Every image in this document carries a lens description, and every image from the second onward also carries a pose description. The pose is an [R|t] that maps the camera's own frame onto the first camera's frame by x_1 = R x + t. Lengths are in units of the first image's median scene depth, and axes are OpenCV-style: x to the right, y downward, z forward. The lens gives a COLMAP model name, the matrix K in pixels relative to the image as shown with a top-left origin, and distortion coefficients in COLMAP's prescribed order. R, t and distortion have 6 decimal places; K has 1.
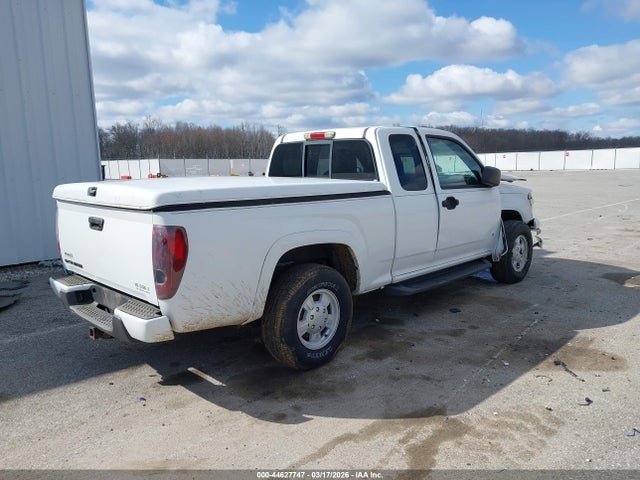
lens RADIAL K [[495.7, 0, 317.9], [0, 495.7, 240.4], [0, 0, 1]] dist [-0.012054, 0.005139]
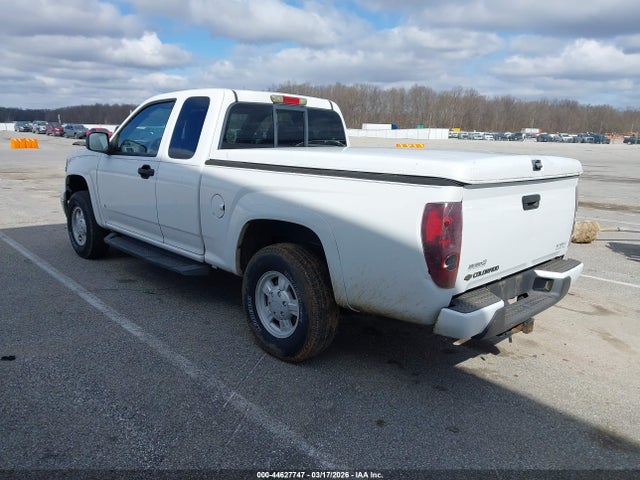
lens RADIAL K [[495.7, 0, 317.0], [0, 495.7, 240.7], [0, 0, 1]] dist [-0.012054, 0.005139]
pose [[0.011175, -0.190688, 0.981587, -0.960408], [0.126001, 0.974092, 0.187797, -0.129888], [-0.991967, 0.121582, 0.034912, 0.982386]]
